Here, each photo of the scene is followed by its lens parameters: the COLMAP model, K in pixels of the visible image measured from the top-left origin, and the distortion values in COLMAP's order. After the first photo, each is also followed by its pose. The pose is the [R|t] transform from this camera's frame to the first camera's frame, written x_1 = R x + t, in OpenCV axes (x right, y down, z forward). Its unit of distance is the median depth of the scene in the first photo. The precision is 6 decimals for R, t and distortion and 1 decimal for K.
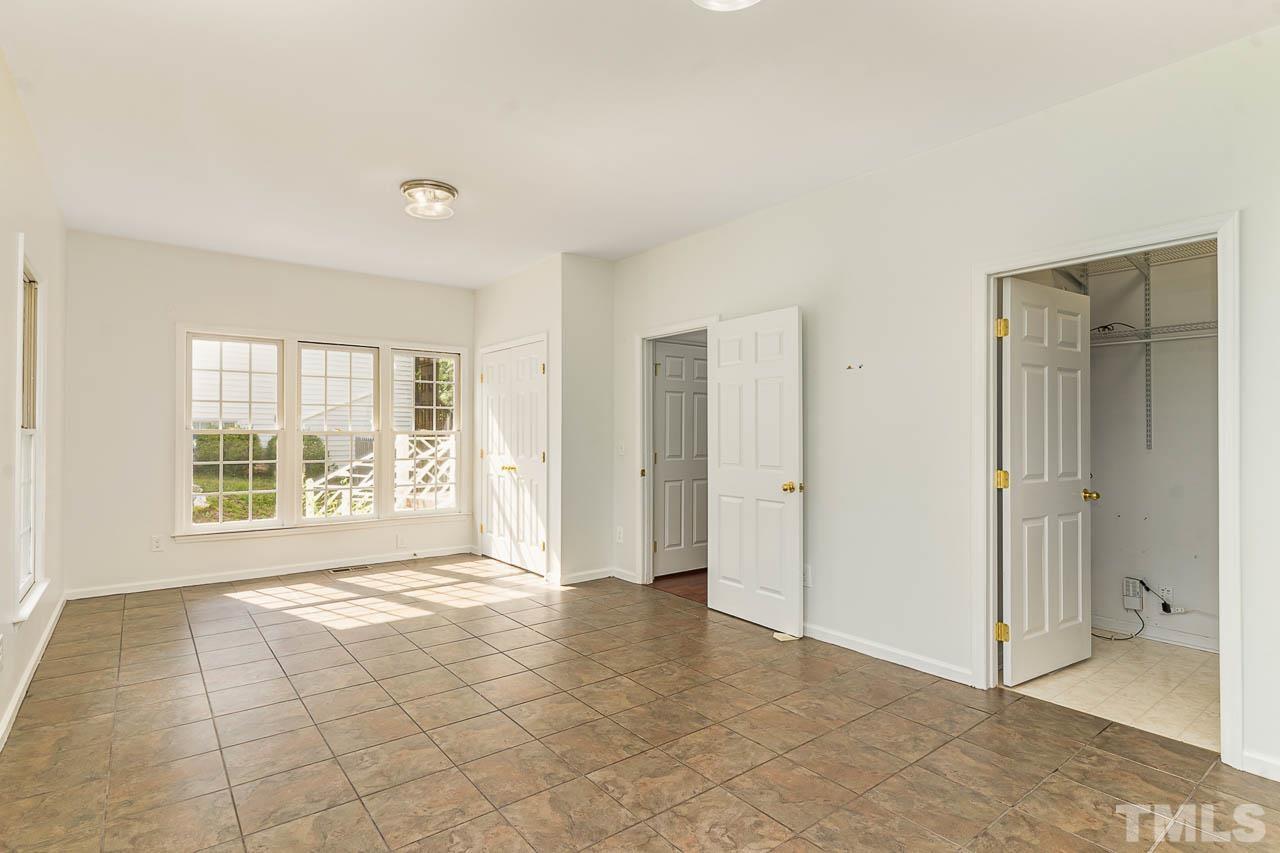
lens RADIAL K [[637.8, 0, 644.2], [0, 637.8, 431.3], [0, 0, 1]] dist [0.001250, 0.000431]
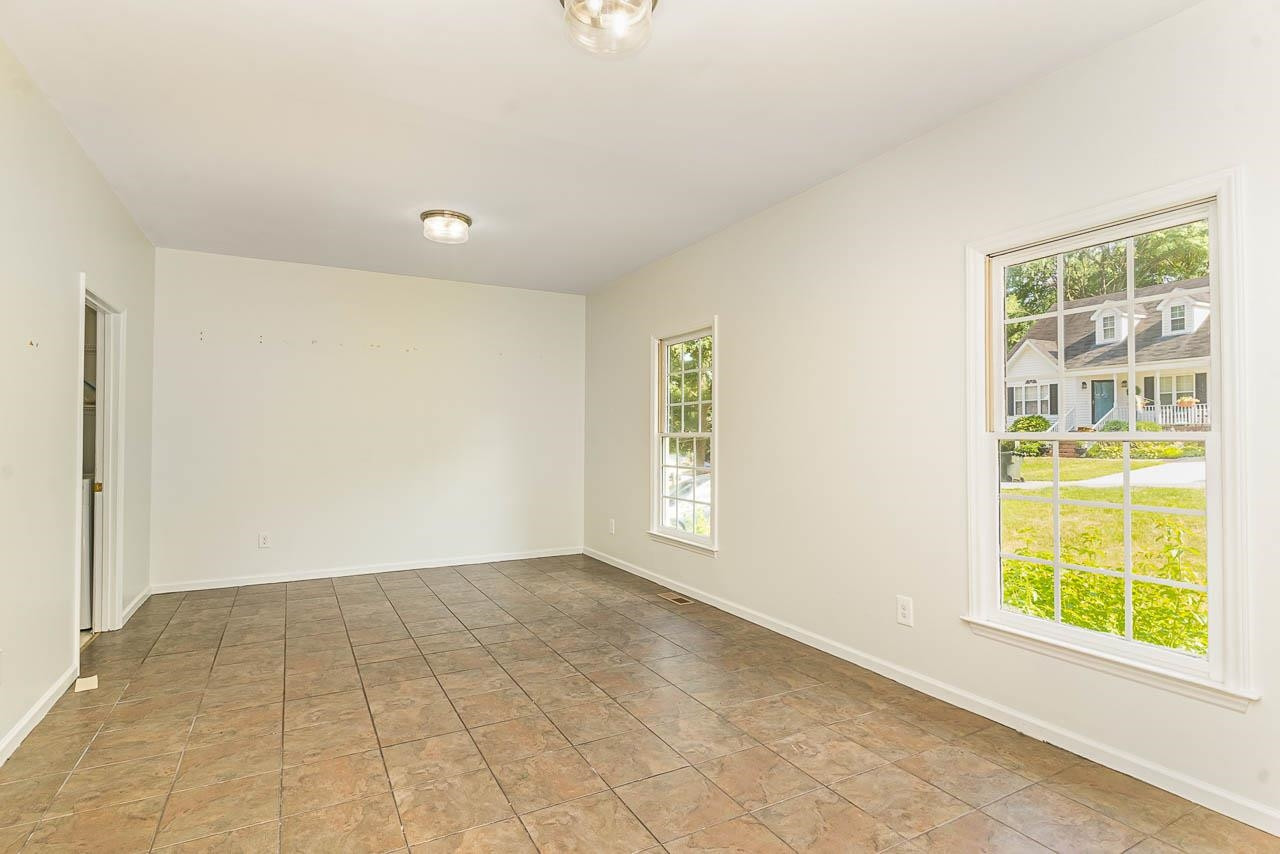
lens RADIAL K [[637.8, 0, 640.0], [0, 637.8, 426.4], [0, 0, 1]] dist [0.001250, 0.000431]
pose [[-0.985629, -0.001005, 0.168923, -0.637837], [-0.003638, 0.999877, -0.015280, 0.004550], [-0.168887, -0.015675, -0.985511, 2.123503]]
